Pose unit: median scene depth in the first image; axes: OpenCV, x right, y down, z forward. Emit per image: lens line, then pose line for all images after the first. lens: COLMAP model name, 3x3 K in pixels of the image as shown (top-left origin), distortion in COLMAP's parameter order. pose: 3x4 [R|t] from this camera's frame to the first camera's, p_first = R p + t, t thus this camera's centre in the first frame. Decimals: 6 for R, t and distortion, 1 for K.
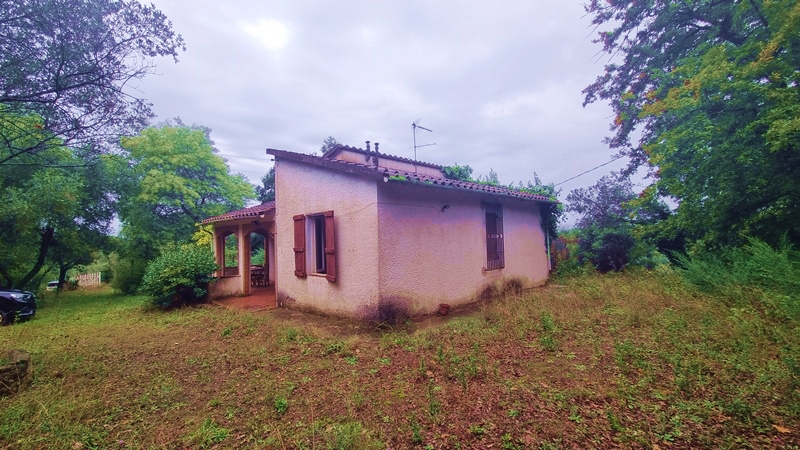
lens RADIAL K [[324.7, 0, 399.5], [0, 324.7, 223.3], [0, 0, 1]] dist [0.001612, -0.000019]
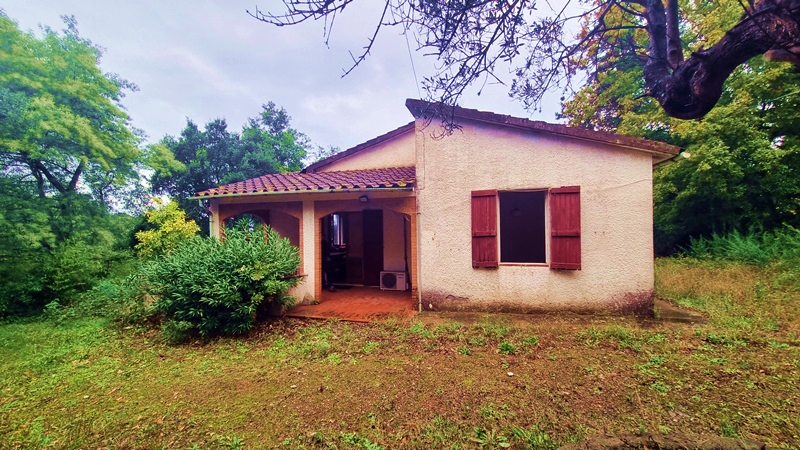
lens RADIAL K [[324.7, 0, 400.1], [0, 324.7, 228.5], [0, 0, 1]] dist [0.001612, -0.000019]
pose [[0.881338, 0.025788, 0.471783, -0.845781], [-0.031623, 0.999490, 0.004442, 0.069750], [-0.471428, -0.018834, 0.881704, 0.392381]]
